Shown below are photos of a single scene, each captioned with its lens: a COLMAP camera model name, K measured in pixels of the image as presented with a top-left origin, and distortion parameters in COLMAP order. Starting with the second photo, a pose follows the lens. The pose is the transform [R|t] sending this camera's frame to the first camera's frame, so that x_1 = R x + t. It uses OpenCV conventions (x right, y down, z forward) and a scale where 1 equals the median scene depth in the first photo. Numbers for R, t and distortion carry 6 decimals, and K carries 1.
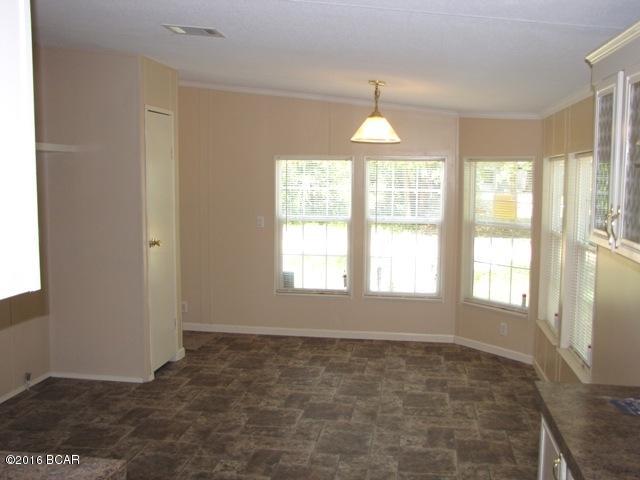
lens RADIAL K [[624.6, 0, 320.0], [0, 624.6, 240.0], [0, 0, 1]] dist [-0.055903, 0.009862]
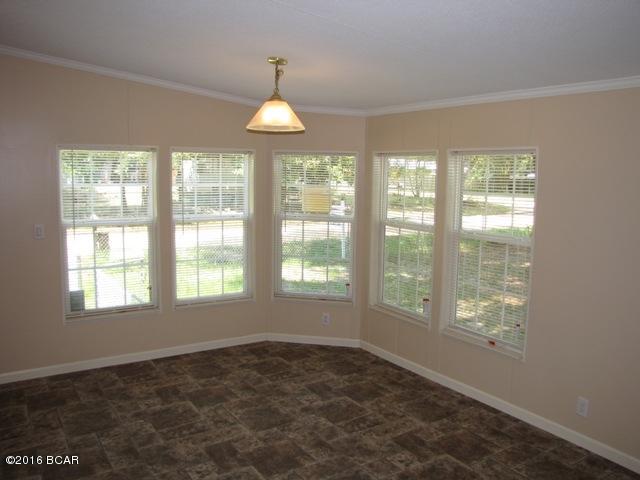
lens RADIAL K [[550.1, 0, 321.7], [0, 550.1, 231.6], [0, 0, 1]] dist [-0.095328, 0.012028]
pose [[0.742937, -0.068064, 0.665892, -0.359733], [0.057436, 0.997630, 0.037891, -0.041556], [-0.666893, 0.010095, 0.745085, 0.382871]]
